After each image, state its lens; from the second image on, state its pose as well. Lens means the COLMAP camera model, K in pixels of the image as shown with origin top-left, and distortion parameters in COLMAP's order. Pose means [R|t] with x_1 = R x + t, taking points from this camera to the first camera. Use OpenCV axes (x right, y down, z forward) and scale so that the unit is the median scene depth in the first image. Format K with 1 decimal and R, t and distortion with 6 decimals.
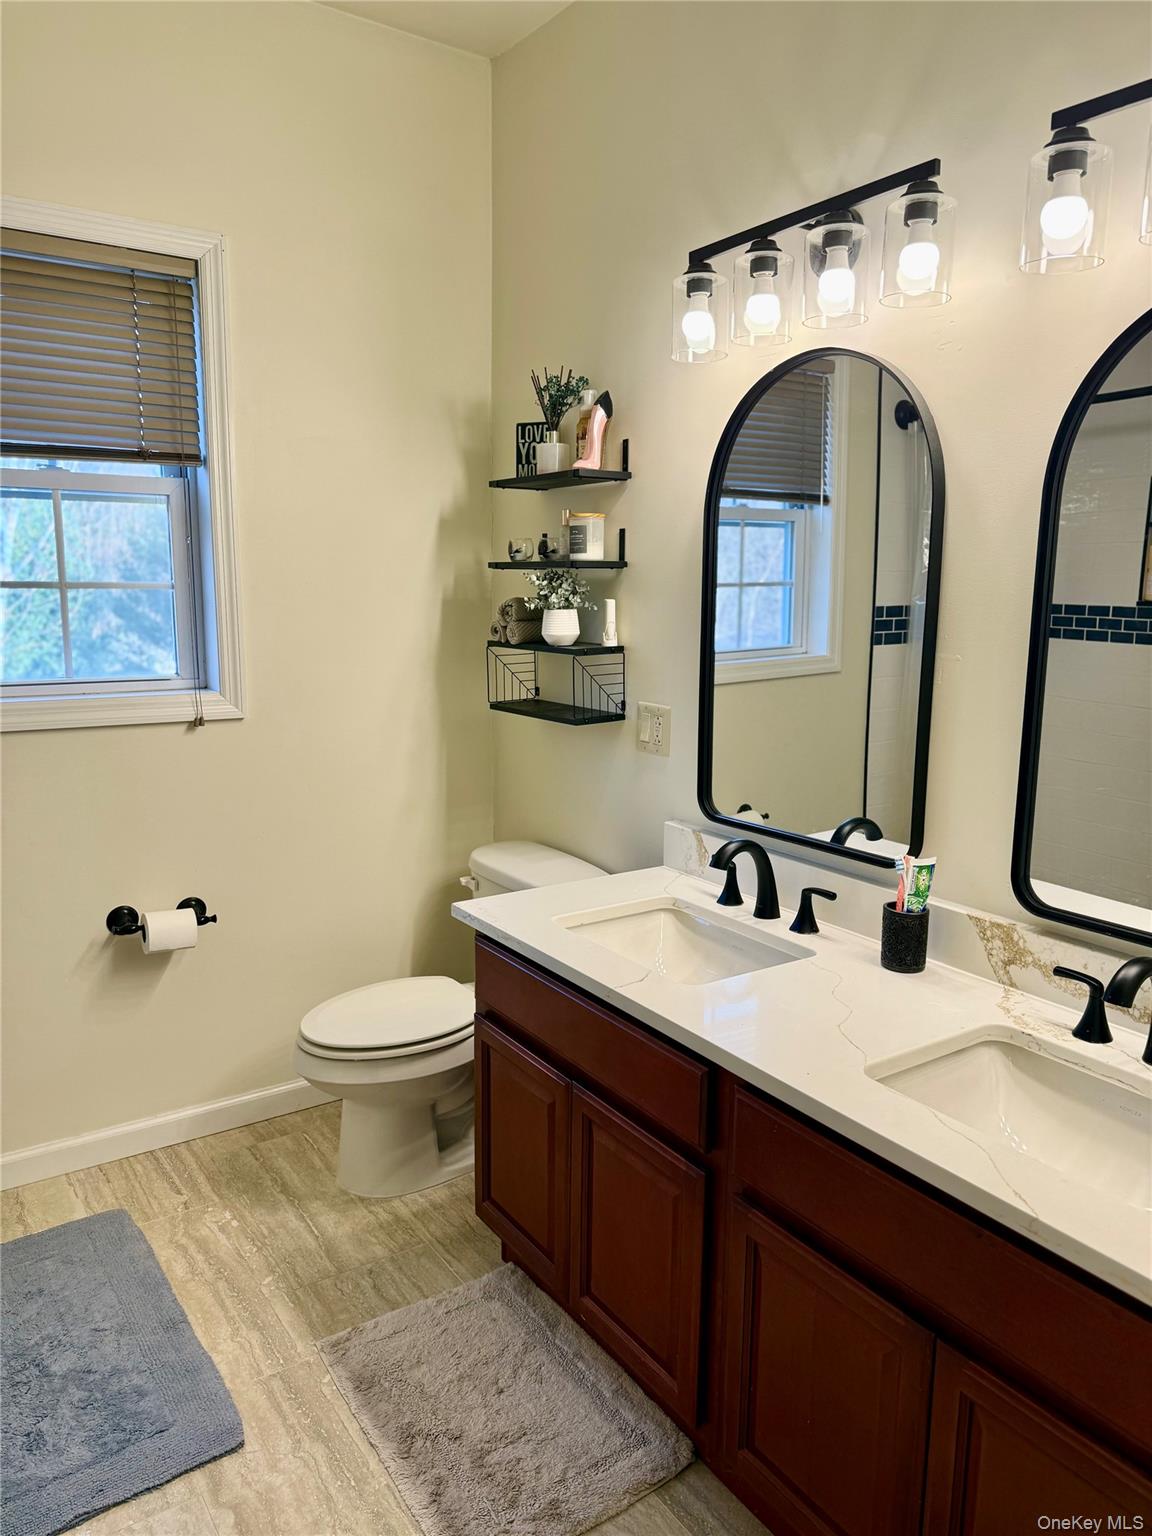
lens RADIAL K [[1097.1, 0, 574.6], [0, 1097.1, 775.6], [0, 0, 1]] dist [0.052714, -0.040583]
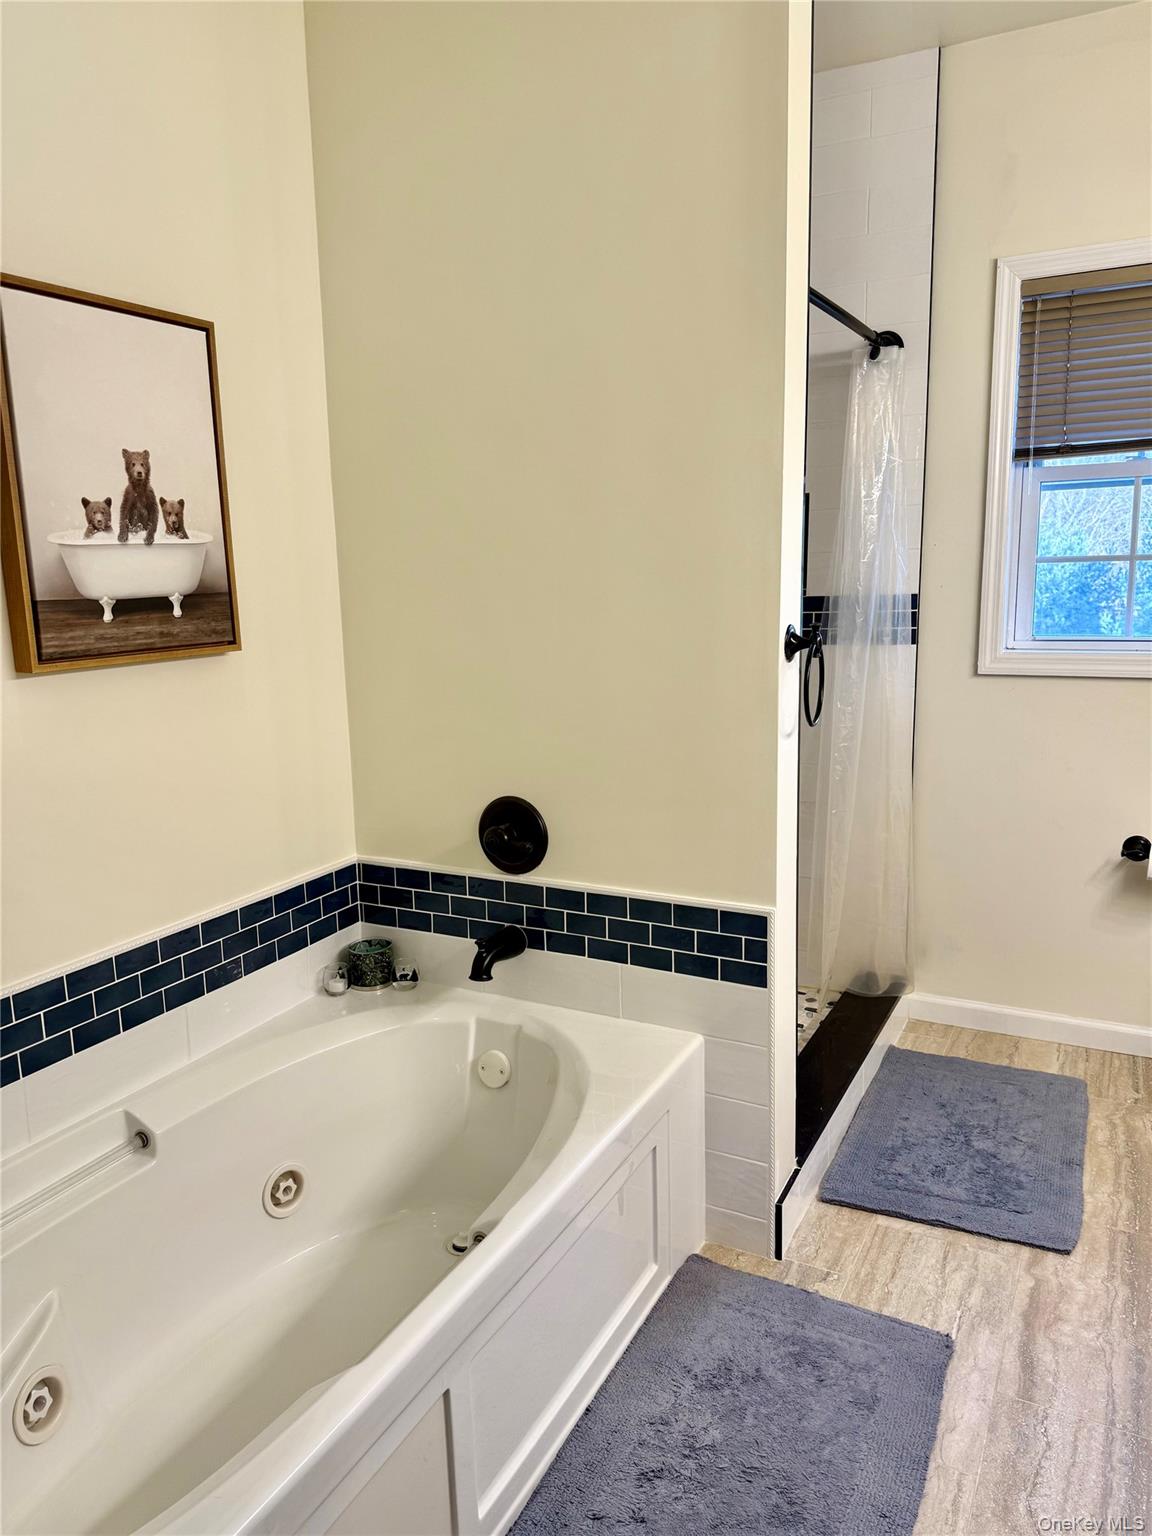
lens RADIAL K [[1097.1, 0, 578.2], [0, 1097.1, 765.7], [0, 0, 1]] dist [0.052714, -0.040583]
pose [[0.476612, 0.126104, -0.870022, 0.383807], [-0.127182, 0.989138, 0.073697, 0.043689], [0.869865, 0.075526, 0.487473, -0.090566]]
